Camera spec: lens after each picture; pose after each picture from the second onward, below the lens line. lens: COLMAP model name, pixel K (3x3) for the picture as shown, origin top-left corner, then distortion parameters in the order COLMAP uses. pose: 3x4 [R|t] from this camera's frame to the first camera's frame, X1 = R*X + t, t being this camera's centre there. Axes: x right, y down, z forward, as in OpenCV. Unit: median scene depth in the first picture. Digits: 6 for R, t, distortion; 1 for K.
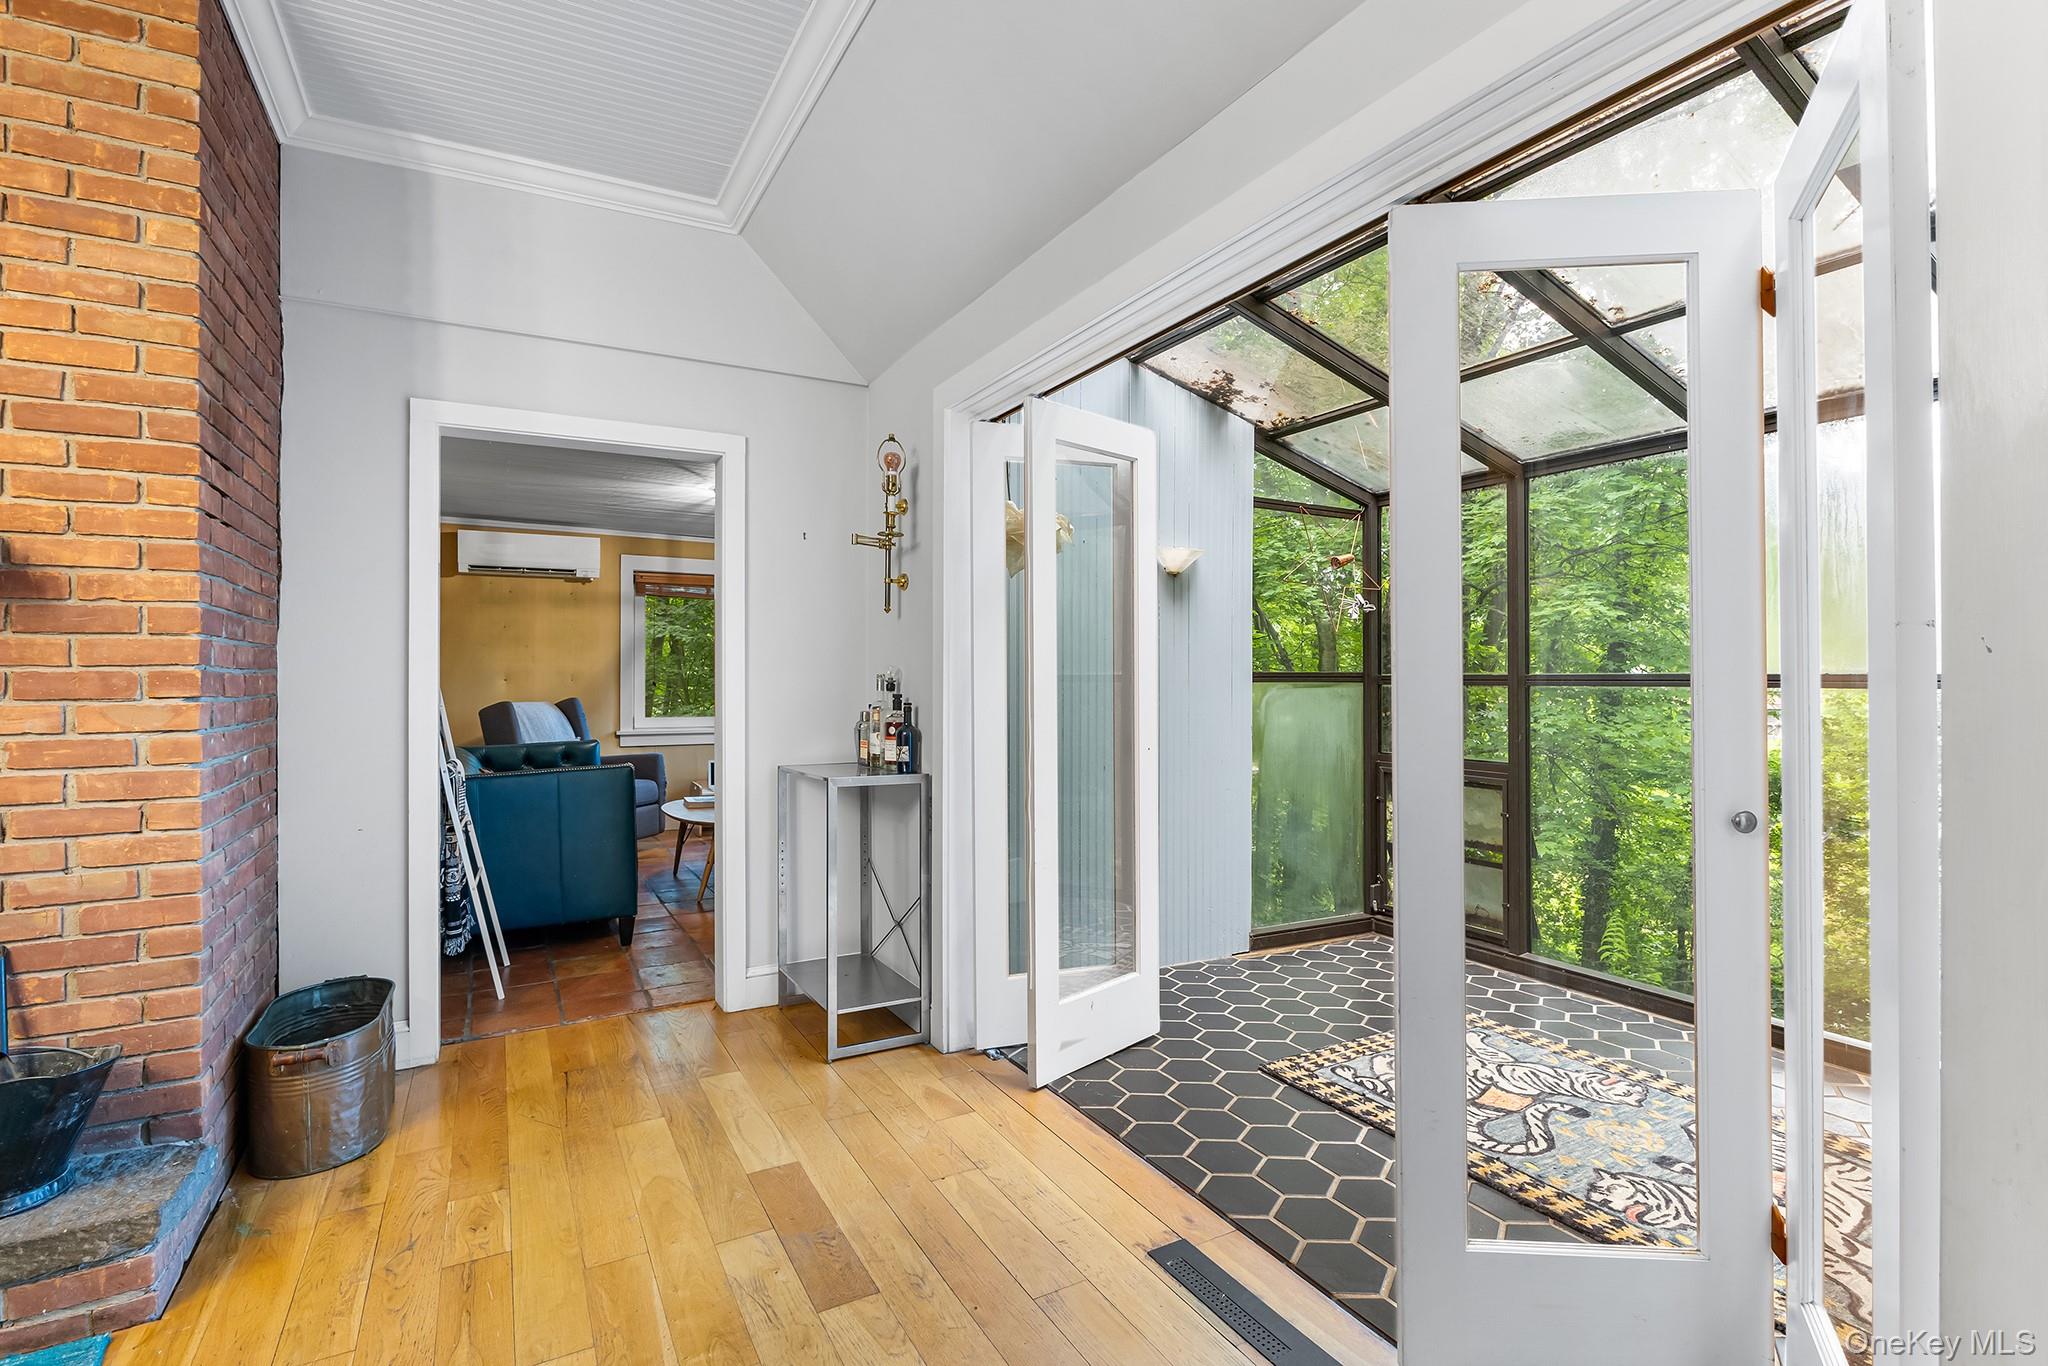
lens RADIAL K [[953.1, 0, 1031.2], [0, 953.1, 673.2], [0, 0, 1]] dist [-0.004928, -0.001261]
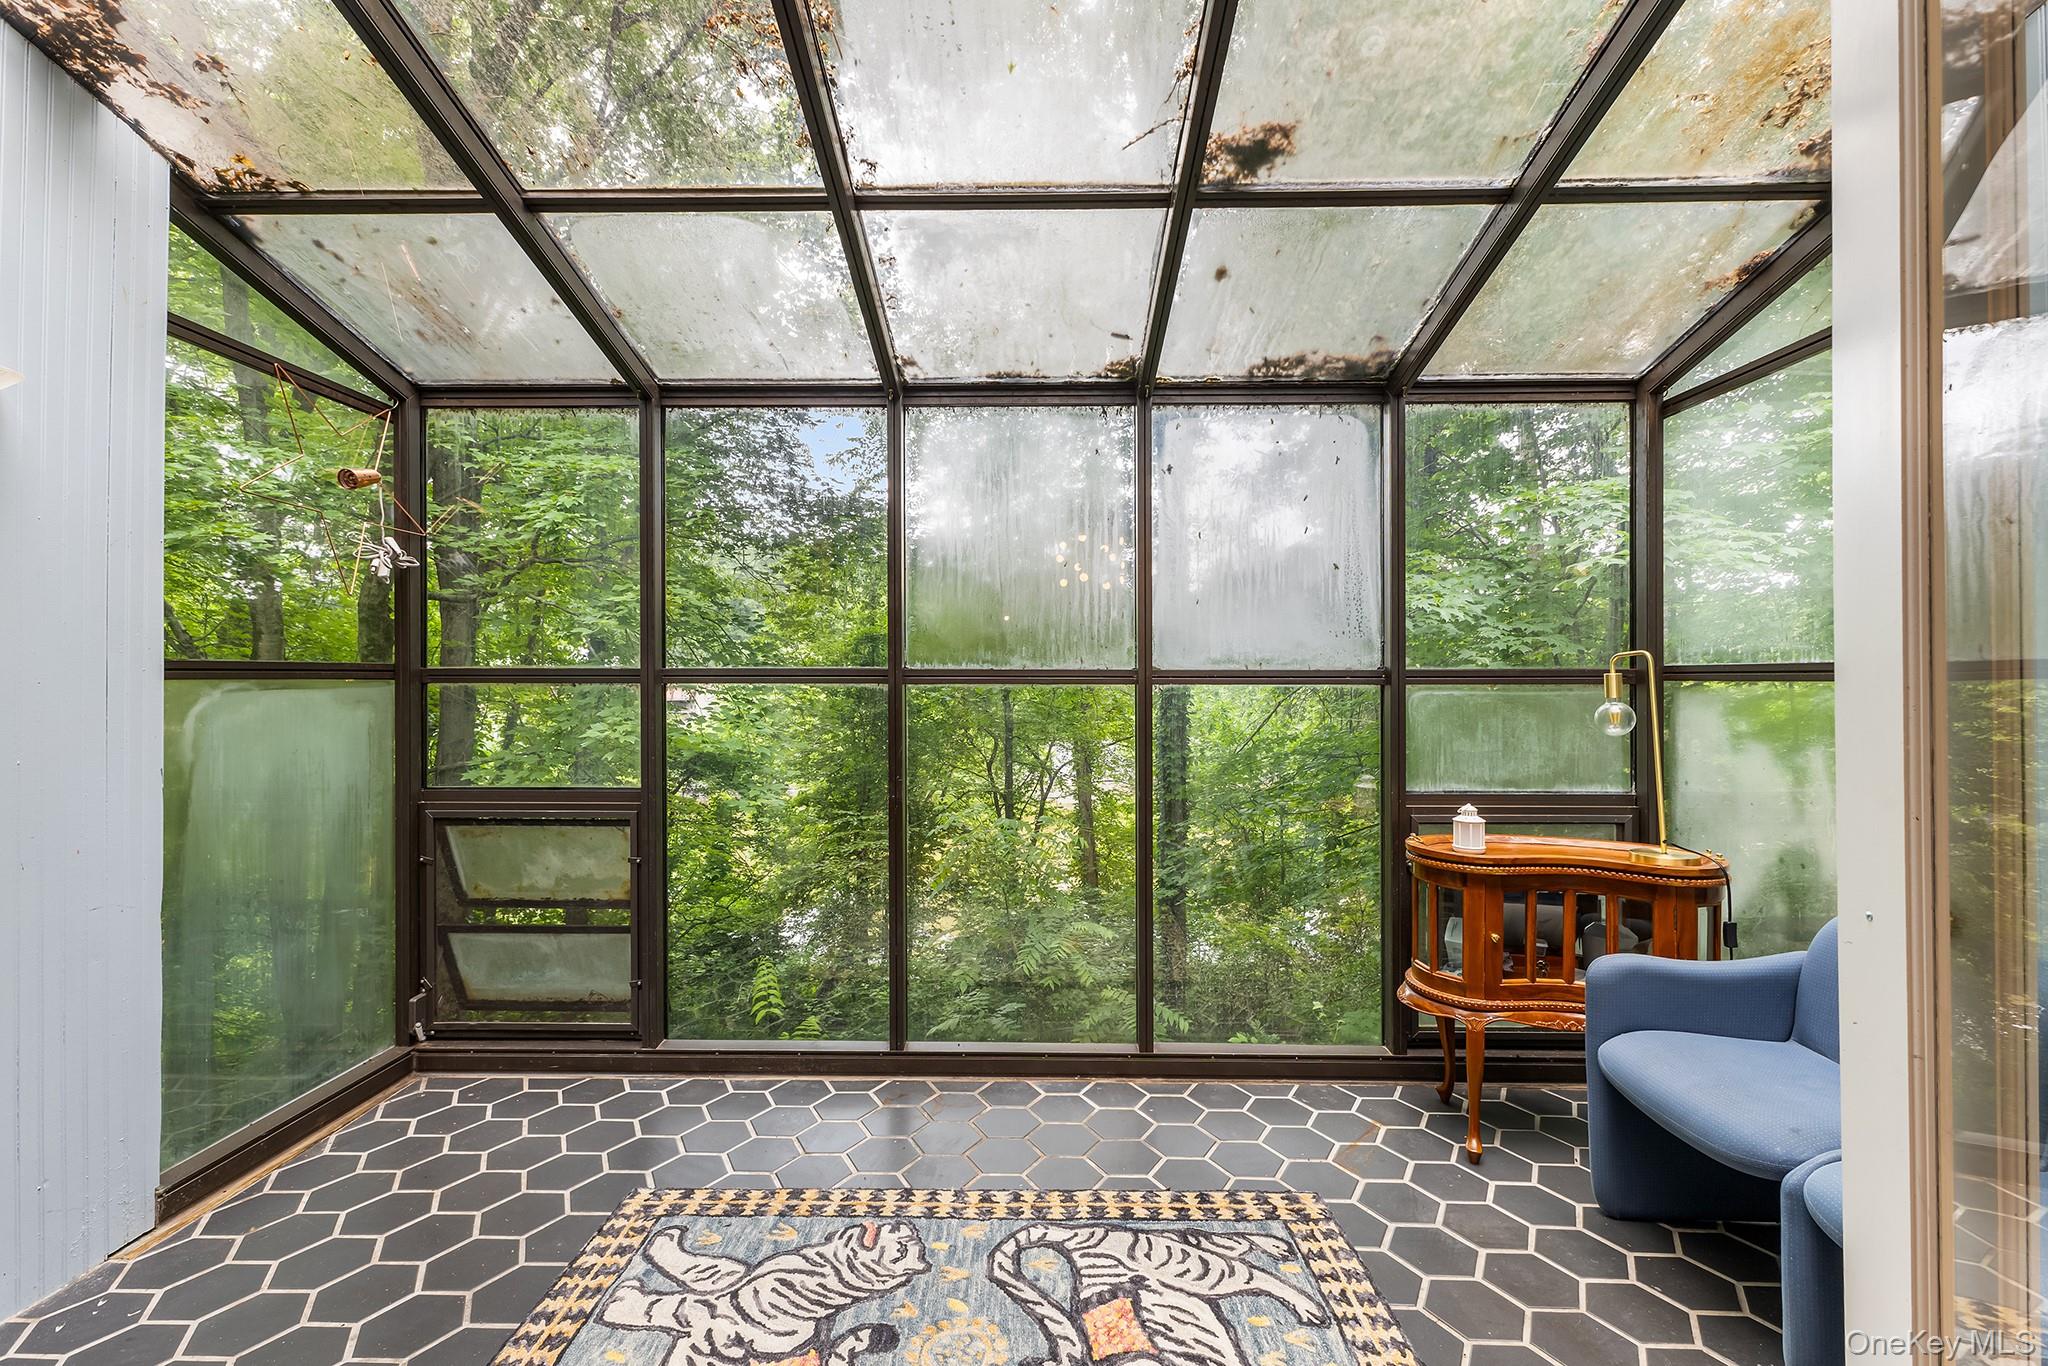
lens RADIAL K [[887.4, 0, 1024.0], [0, 887.4, 675.0], [0, 0, 1]] dist [0.011999, -0.004235]
pose [[0.514263, 0.000396, 0.857632, 0.073480], [-0.004305, 0.999988, 0.002120, 0.004469], [-0.857622, -0.004782, 0.514259, 0.439417]]
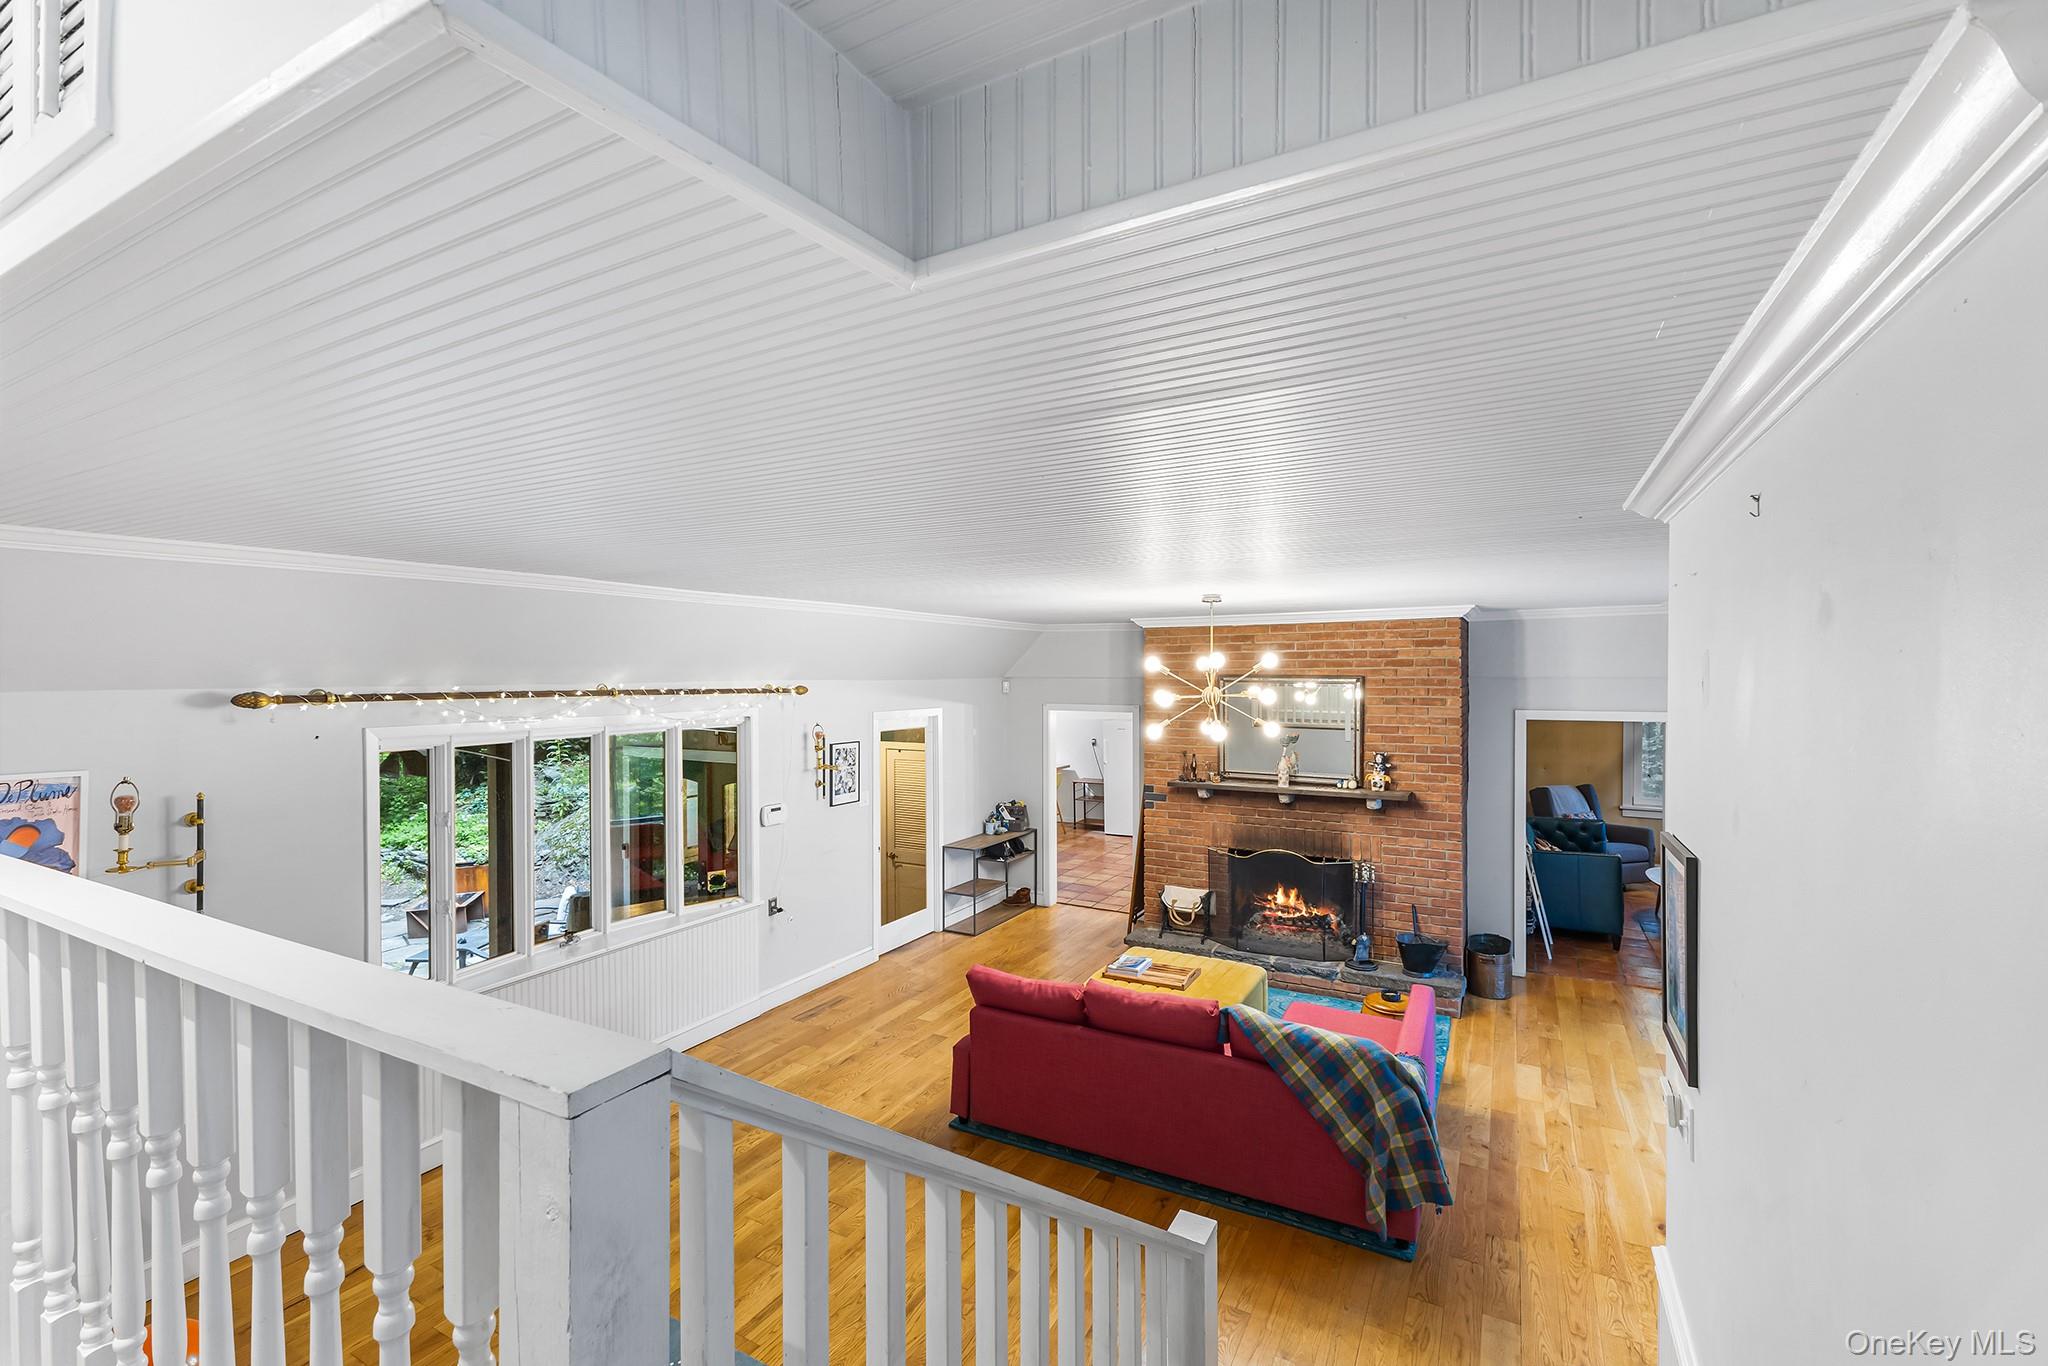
lens RADIAL K [[887.4, 0, 1024.3], [0, 887.4, 674.6], [0, 0, 1]] dist [0.011999, -0.004235]
pose [[0.523282, 0.008410, -0.852118, 0.553871], [0.006476, 0.999883, 0.013845, -0.349643], [0.852135, -0.012763, 0.523166, -1.100299]]
